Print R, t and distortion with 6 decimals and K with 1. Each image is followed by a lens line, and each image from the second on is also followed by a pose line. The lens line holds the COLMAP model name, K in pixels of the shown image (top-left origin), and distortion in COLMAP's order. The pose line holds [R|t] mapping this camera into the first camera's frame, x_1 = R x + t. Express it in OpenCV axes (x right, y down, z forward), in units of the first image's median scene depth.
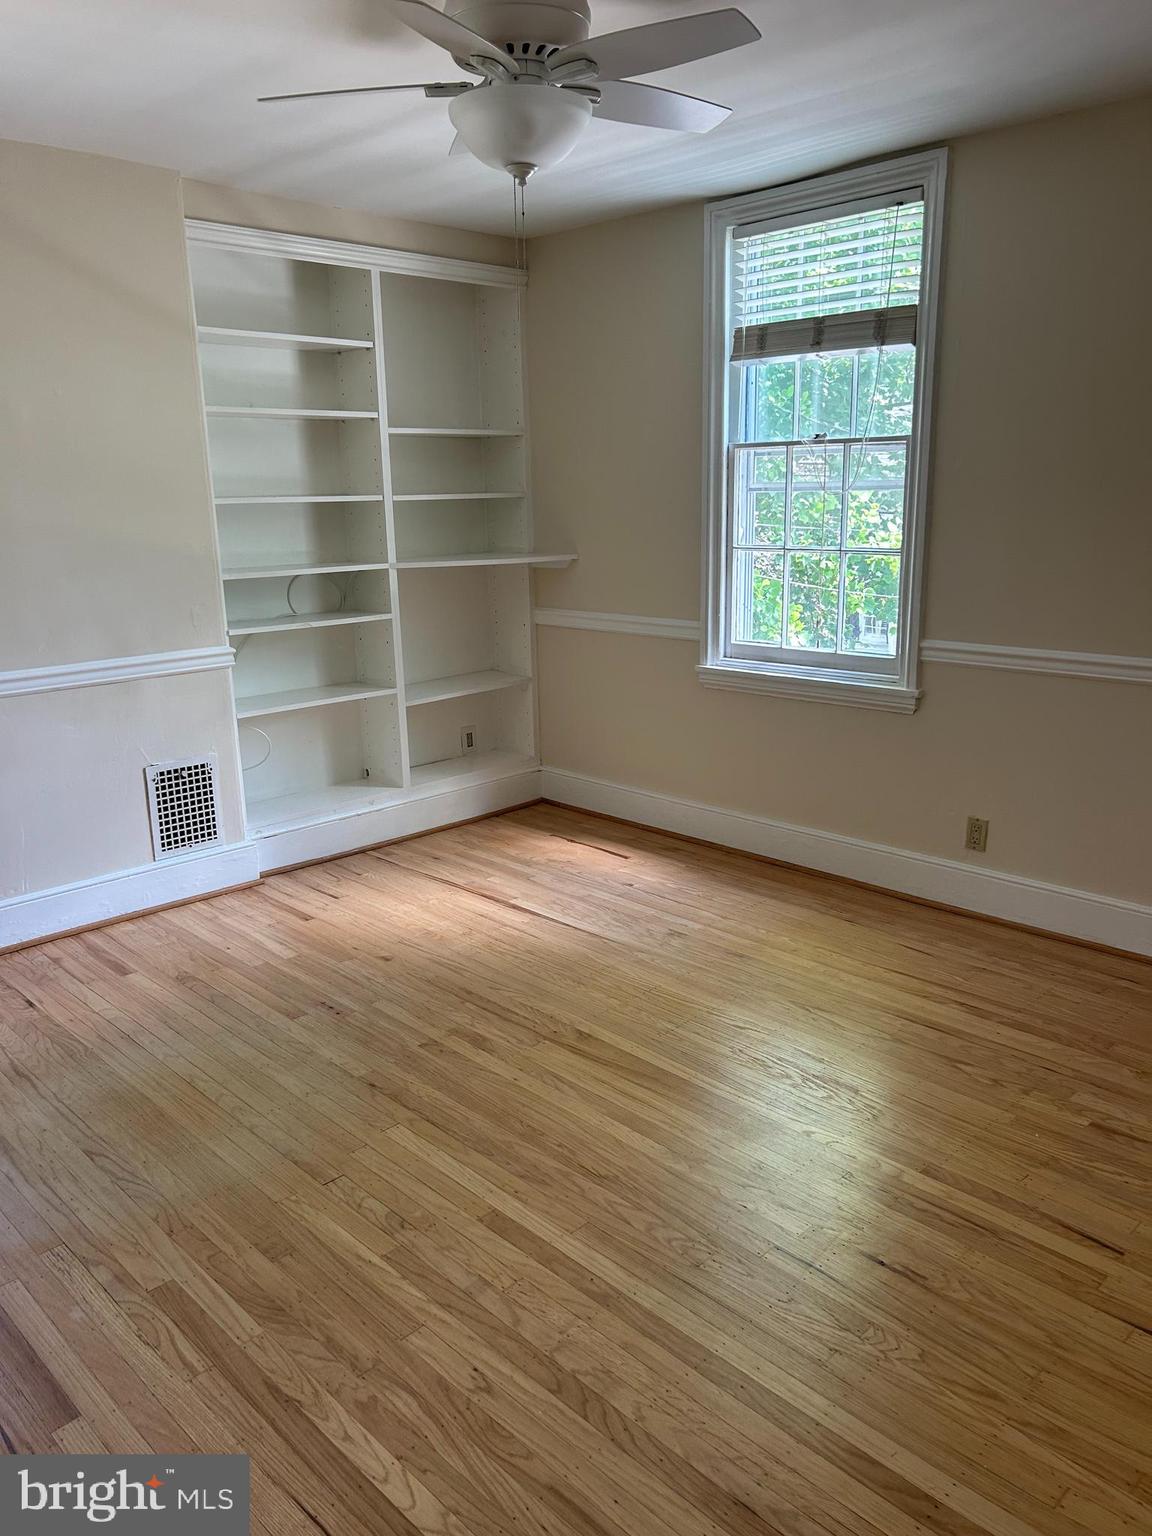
lens RADIAL K [[1152.5, 0, 575.3], [0, 1152.5, 766.4], [0, 0, 1]] dist [0.016883, -0.012889]
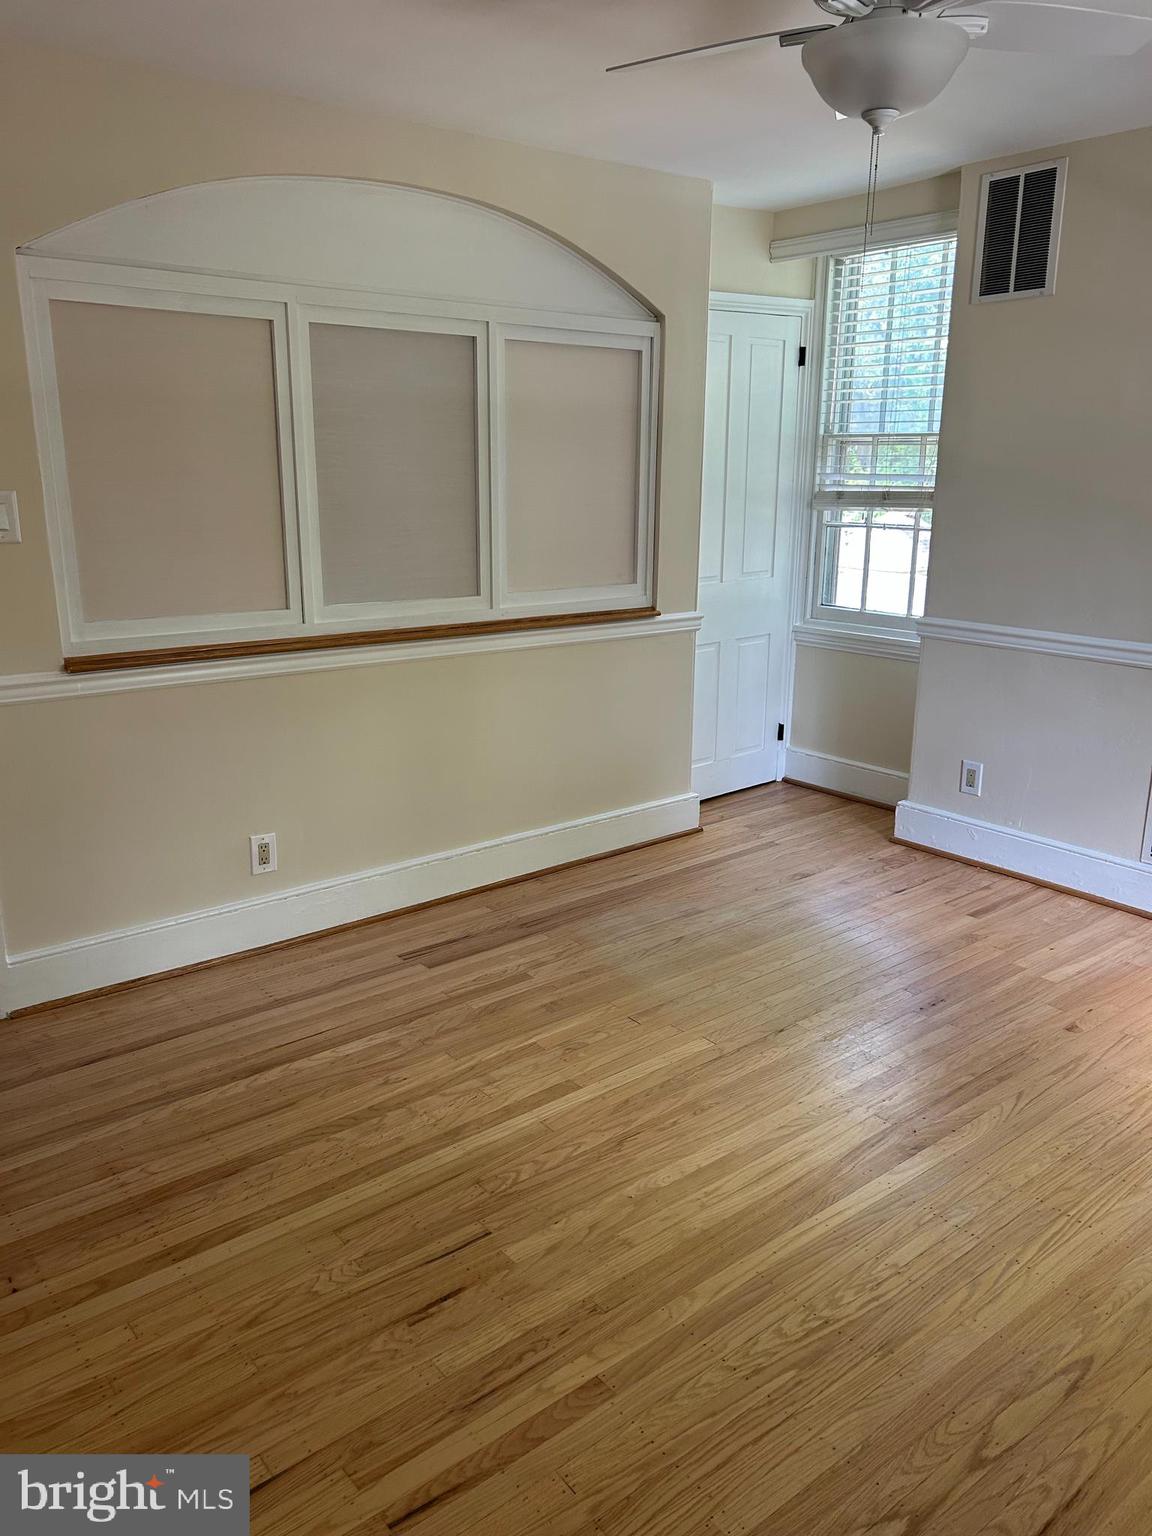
lens RADIAL K [[1152.5, 0, 575.2], [0, 1152.5, 769.5], [0, 0, 1]] dist [0.016883, -0.012889]
pose [[-0.088673, 0.277219, -0.956706, 1.026803], [-0.247977, 0.924104, 0.290756, -0.271136], [0.964699, 0.263023, -0.013199, 0.985236]]
